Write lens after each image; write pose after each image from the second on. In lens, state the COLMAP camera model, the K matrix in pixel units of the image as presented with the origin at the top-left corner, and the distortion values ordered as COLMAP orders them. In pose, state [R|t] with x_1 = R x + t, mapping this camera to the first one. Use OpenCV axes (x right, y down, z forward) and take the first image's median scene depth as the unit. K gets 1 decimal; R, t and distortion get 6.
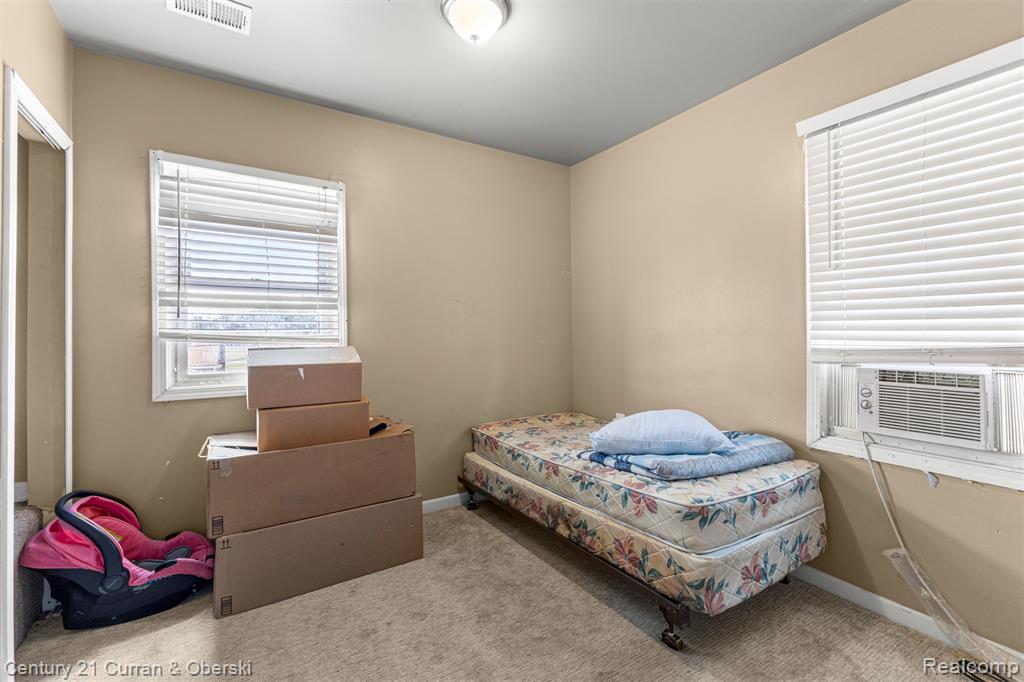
lens RADIAL K [[445.3, 0, 510.2], [0, 445.3, 337.7], [0, 0, 1]] dist [0.007599, 0.000225]
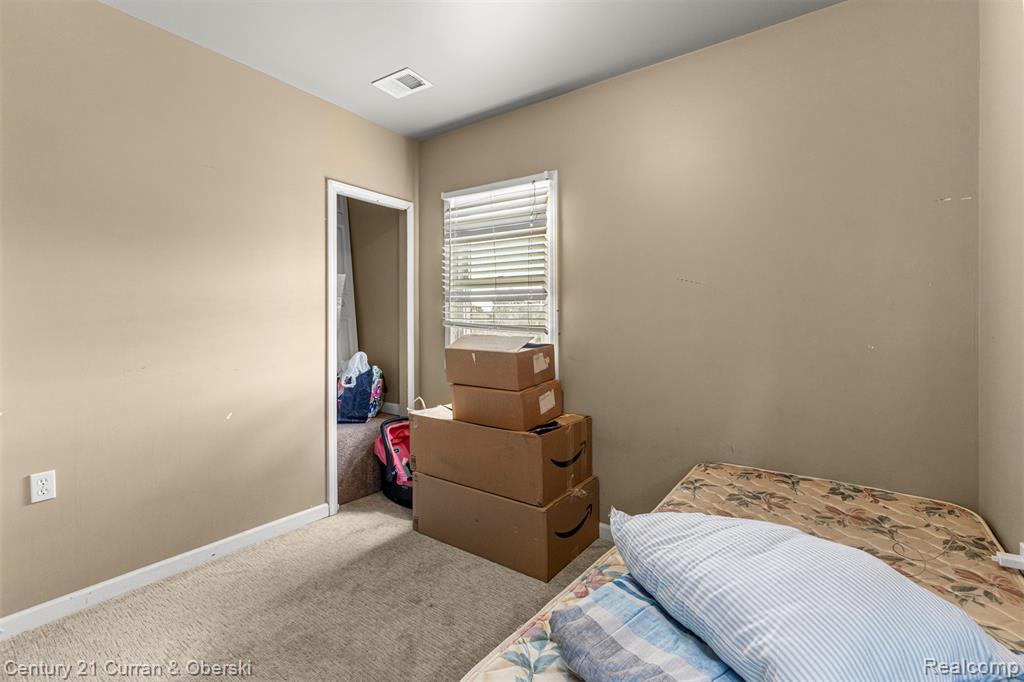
lens RADIAL K [[445.3, 0, 514.2], [0, 445.3, 334.9], [0, 0, 1]] dist [0.007599, 0.000225]
pose [[0.391289, 0.037359, -0.919509, 0.564320], [-0.025388, 0.999234, 0.029794, -0.013453], [0.919918, 0.011687, 0.391938, 0.599383]]
